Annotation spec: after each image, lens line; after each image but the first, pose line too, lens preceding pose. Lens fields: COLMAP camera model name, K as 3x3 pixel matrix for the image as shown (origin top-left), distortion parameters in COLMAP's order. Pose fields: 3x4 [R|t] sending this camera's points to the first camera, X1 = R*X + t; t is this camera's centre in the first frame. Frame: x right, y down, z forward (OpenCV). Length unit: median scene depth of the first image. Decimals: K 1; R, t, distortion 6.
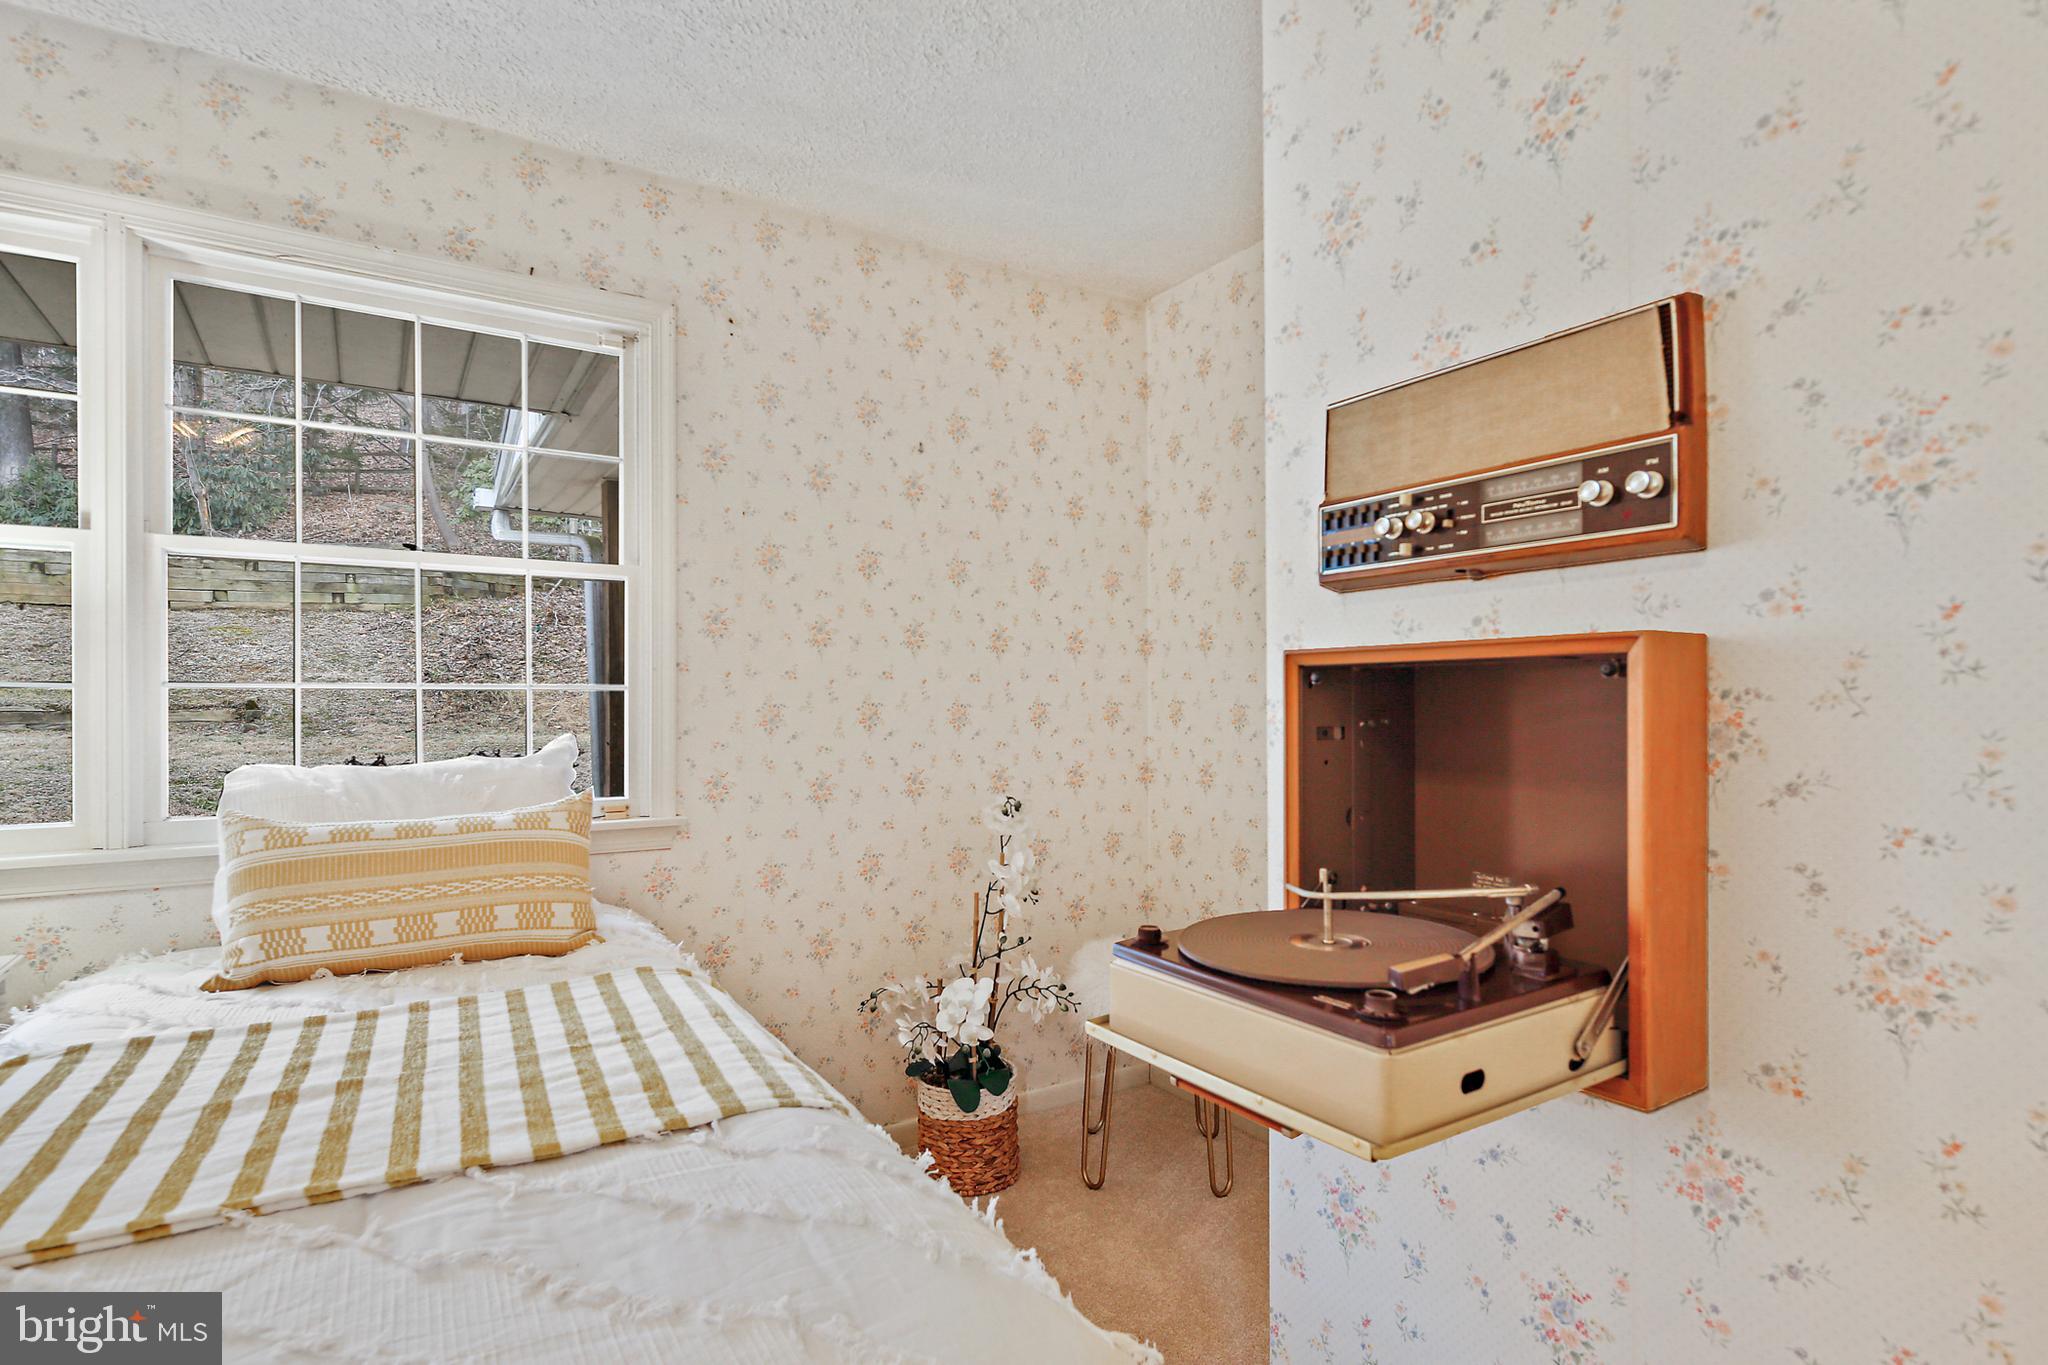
lens RADIAL K [[1020.8, 0, 1018.4], [0, 1020.8, 691.6], [0, 0, 1]] dist [0.002258, 0.000088]
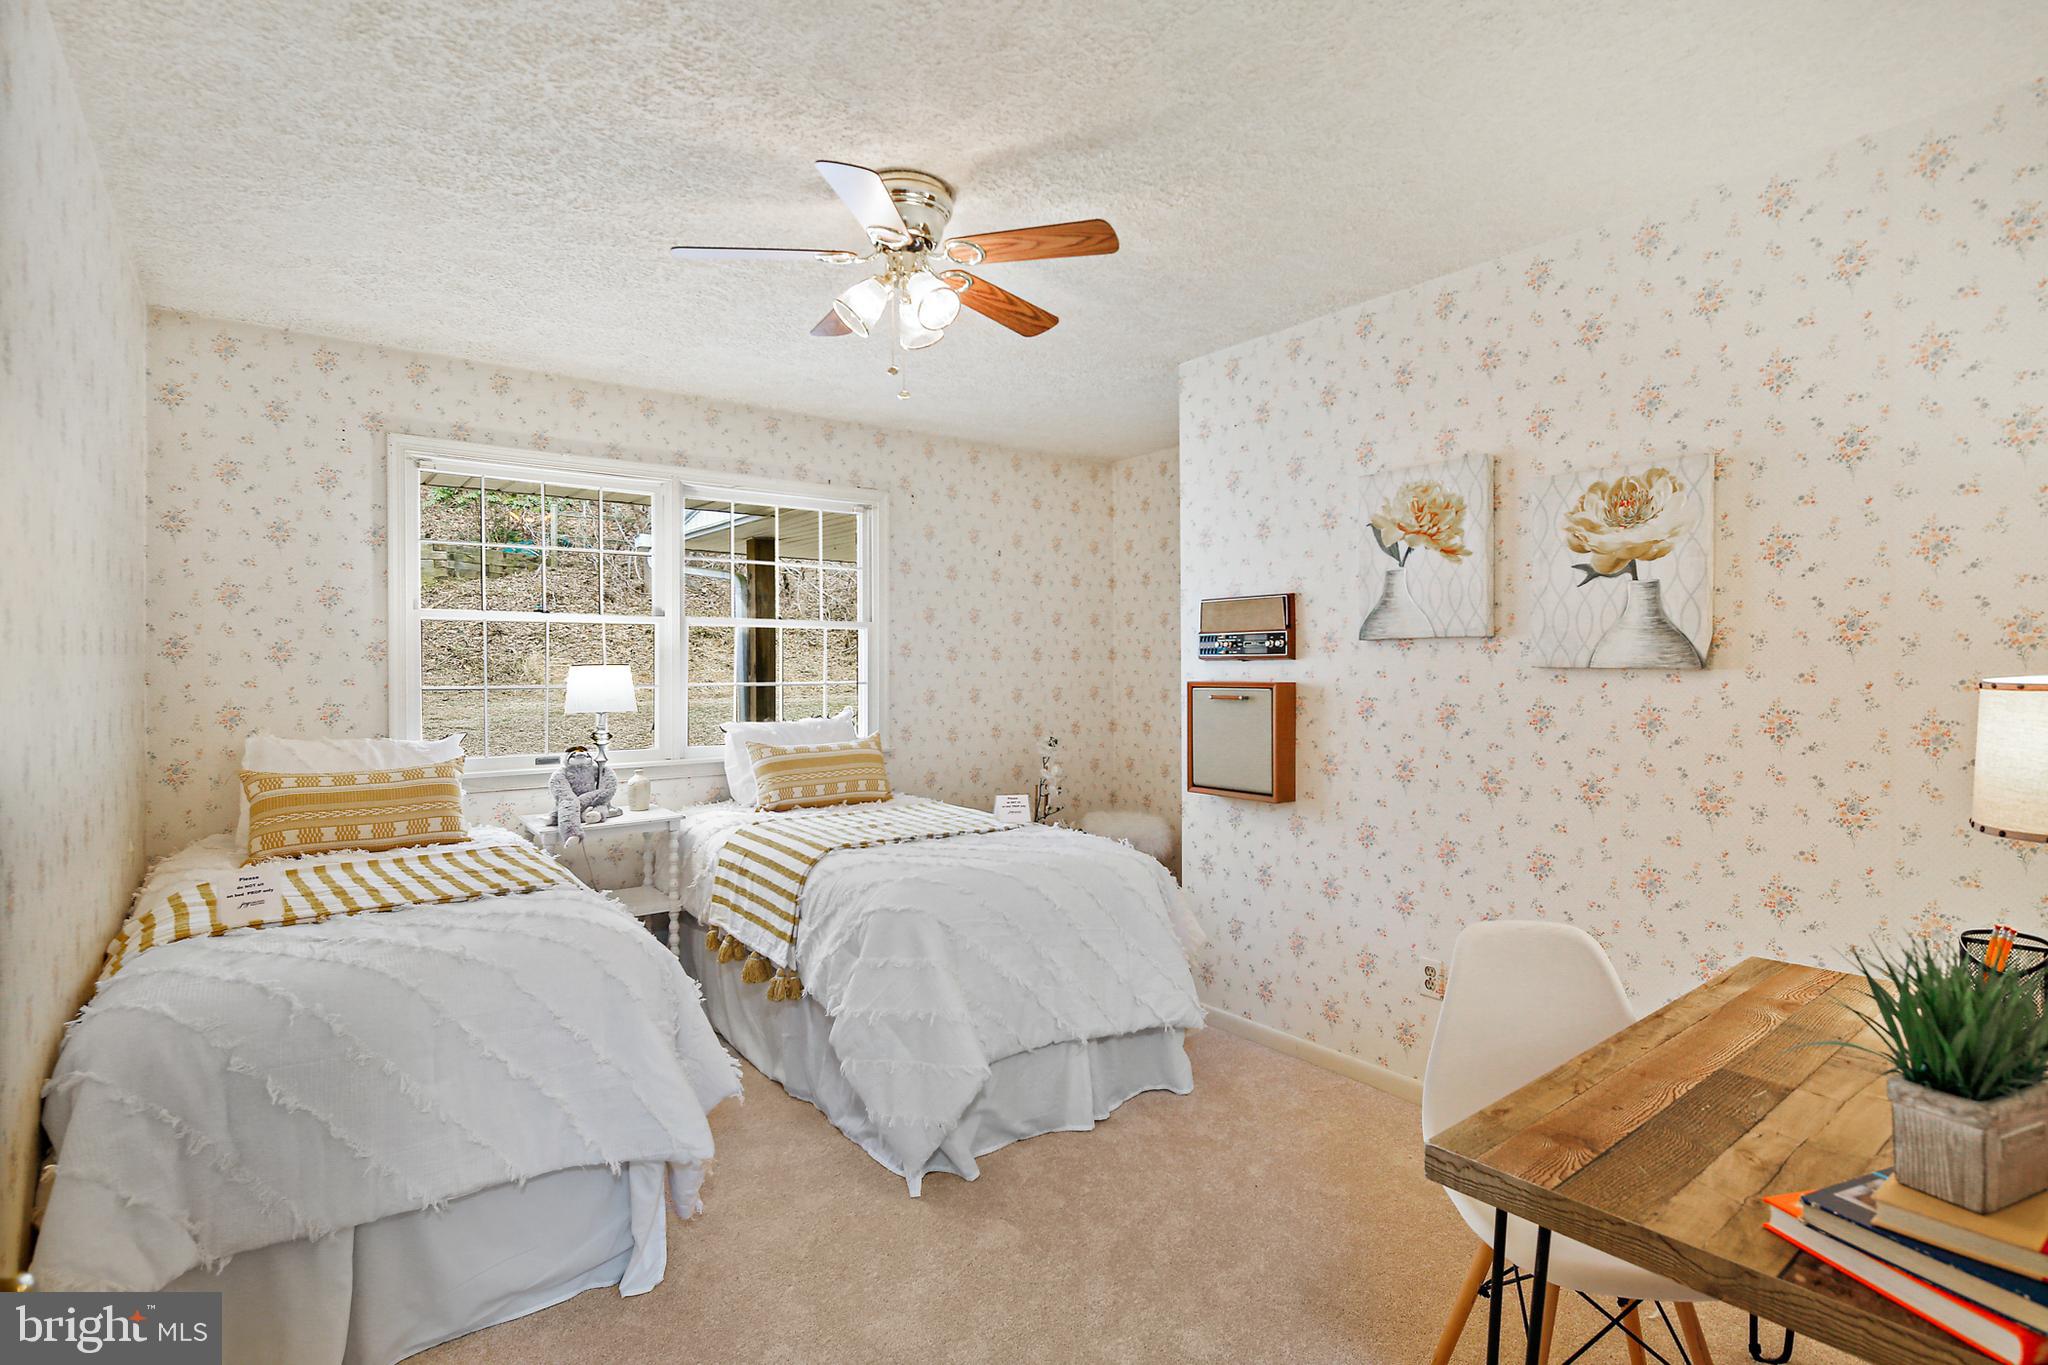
lens RADIAL K [[1007.4, 0, 1028.8], [0, 1007.4, 653.9], [0, 0, 1]] dist [-0.001255, -0.001067]
pose [[0.995308, 0.000690, 0.096751, -0.248778], [-0.000500, 0.999998, -0.001989, -0.055582], [-0.096752, 0.001931, 0.995307, -0.965037]]
